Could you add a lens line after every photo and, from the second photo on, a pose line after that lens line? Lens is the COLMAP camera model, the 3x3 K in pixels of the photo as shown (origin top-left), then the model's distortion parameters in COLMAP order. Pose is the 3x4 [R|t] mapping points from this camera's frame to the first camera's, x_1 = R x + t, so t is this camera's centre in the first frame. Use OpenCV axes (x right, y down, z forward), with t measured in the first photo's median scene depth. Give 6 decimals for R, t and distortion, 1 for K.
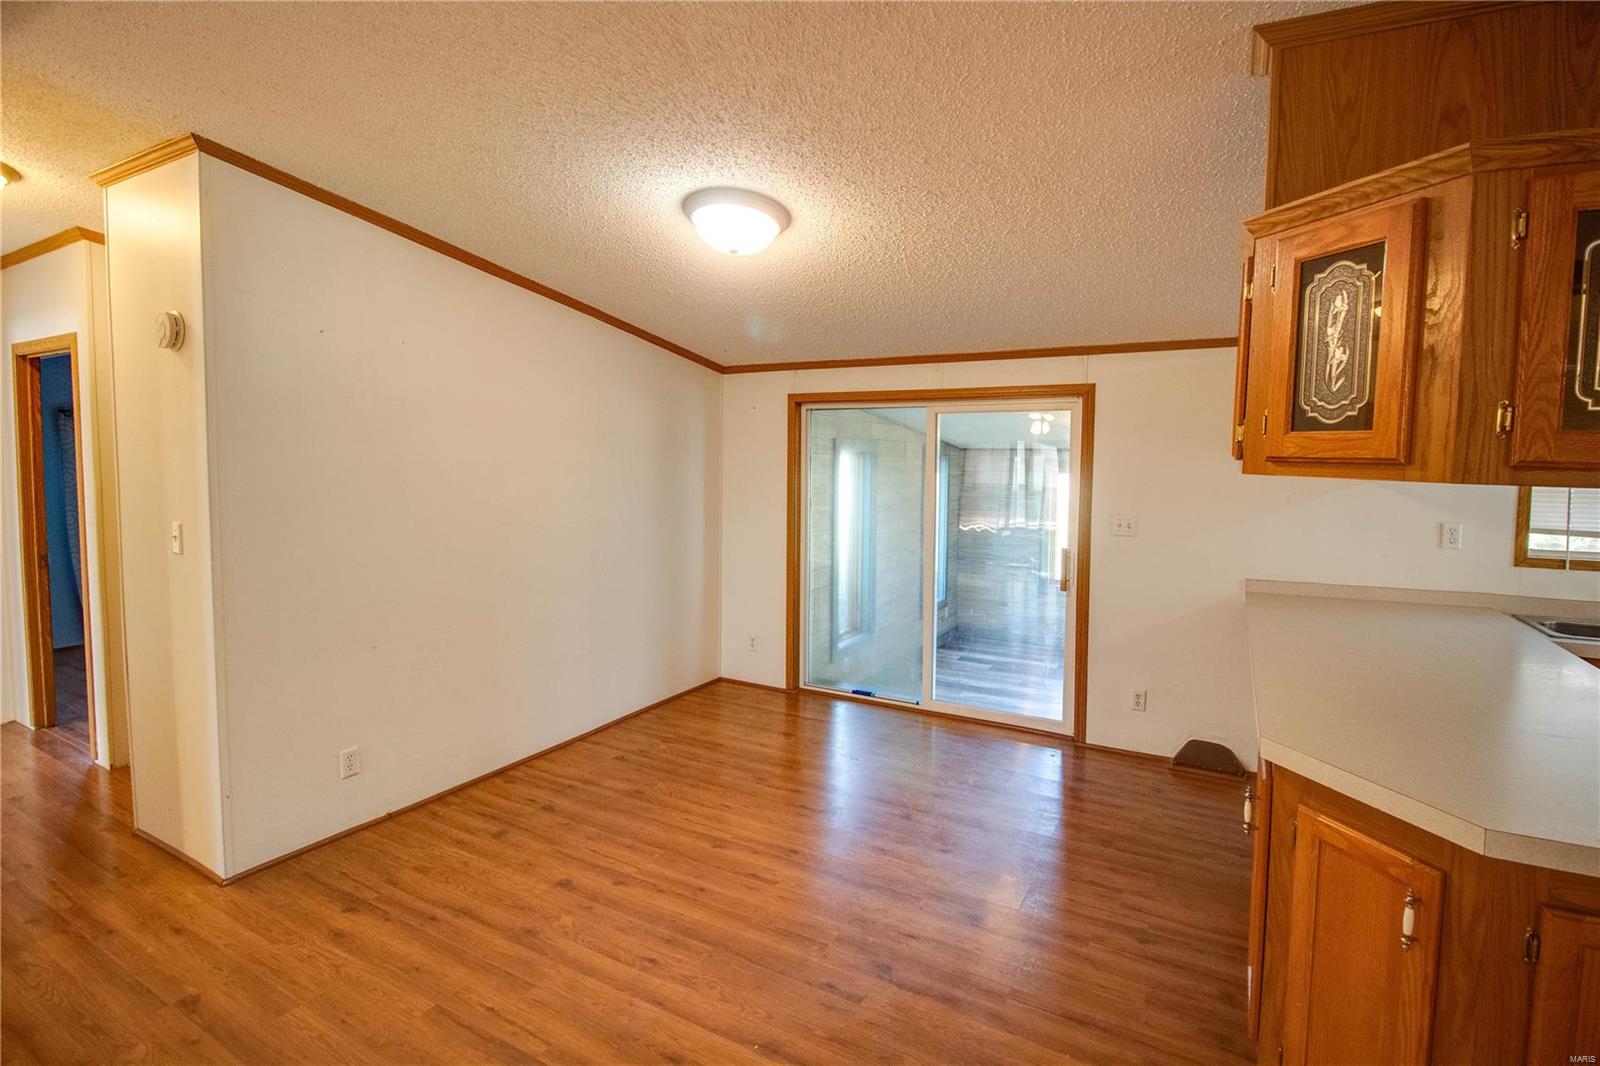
lens RADIAL K [[766.3, 0, 801.3], [0, 766.3, 533.6], [0, 0, 1]] dist [-0.007560, -0.006486]
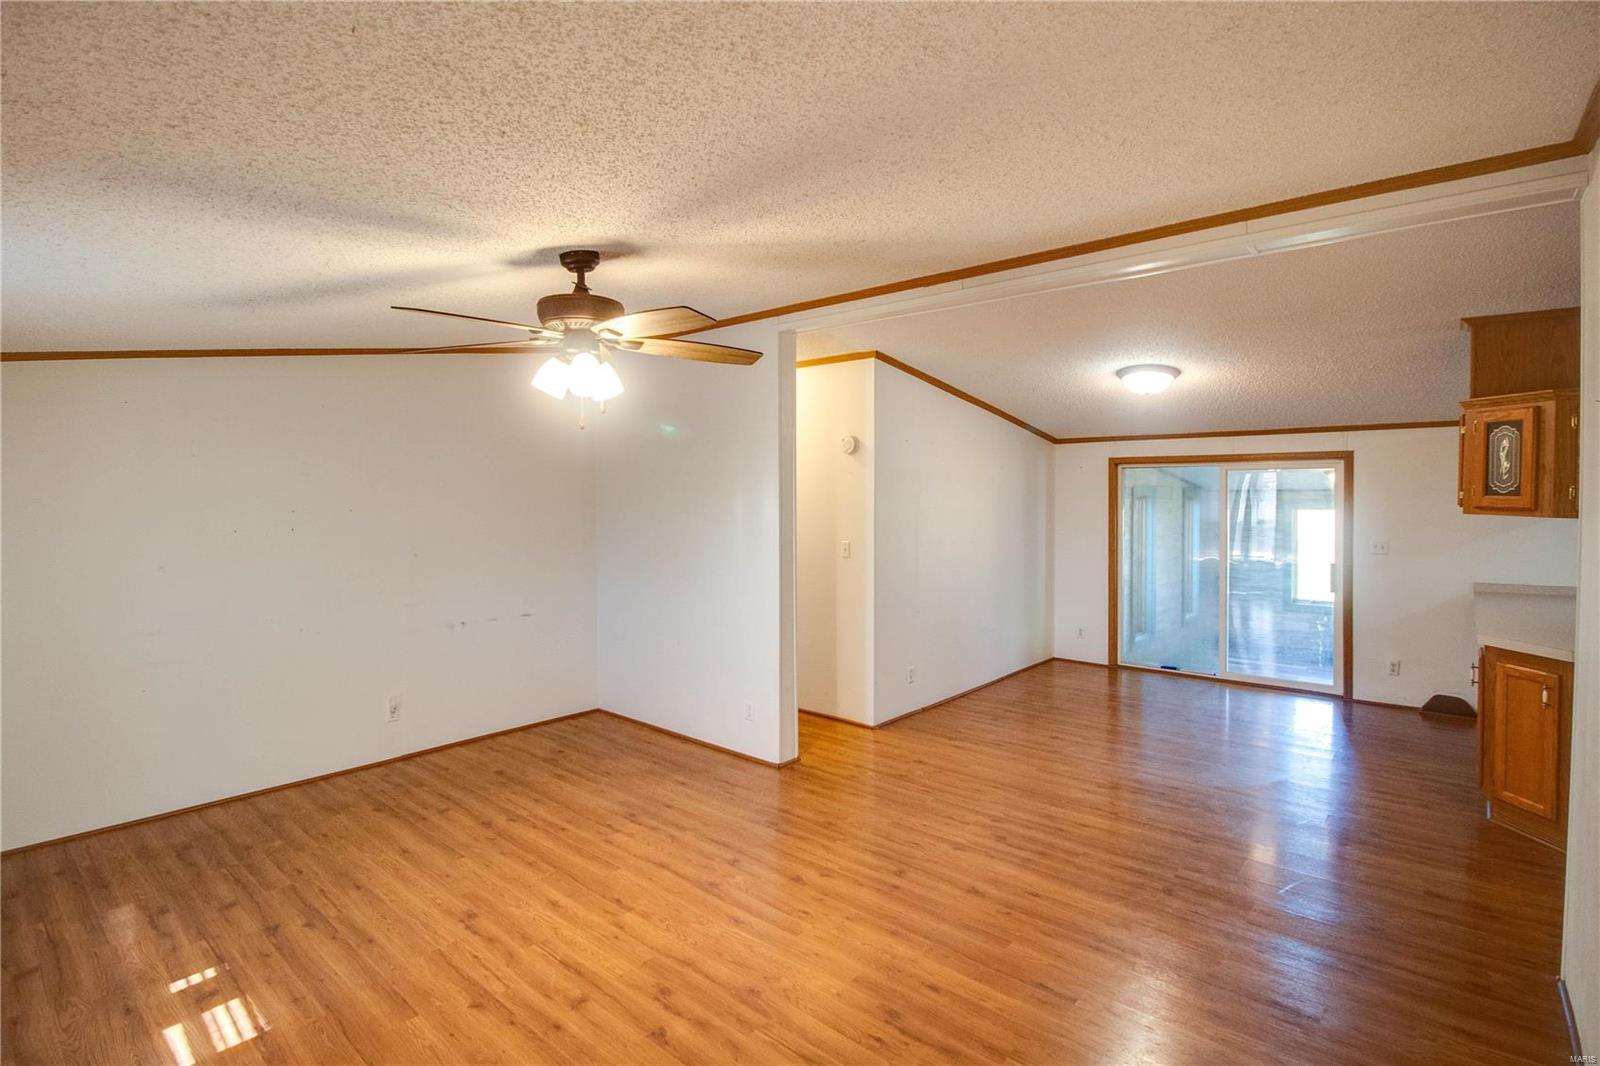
lens RADIAL K [[766.3, 0, 810.7], [0, 766.3, 530.3], [0, 0, 1]] dist [-0.007560, -0.006486]
pose [[0.979623, -0.003938, -0.200807, -0.527198], [-0.006552, 0.998649, -0.051547, 0.060453], [0.200739, 0.051812, 0.978274, -0.969469]]
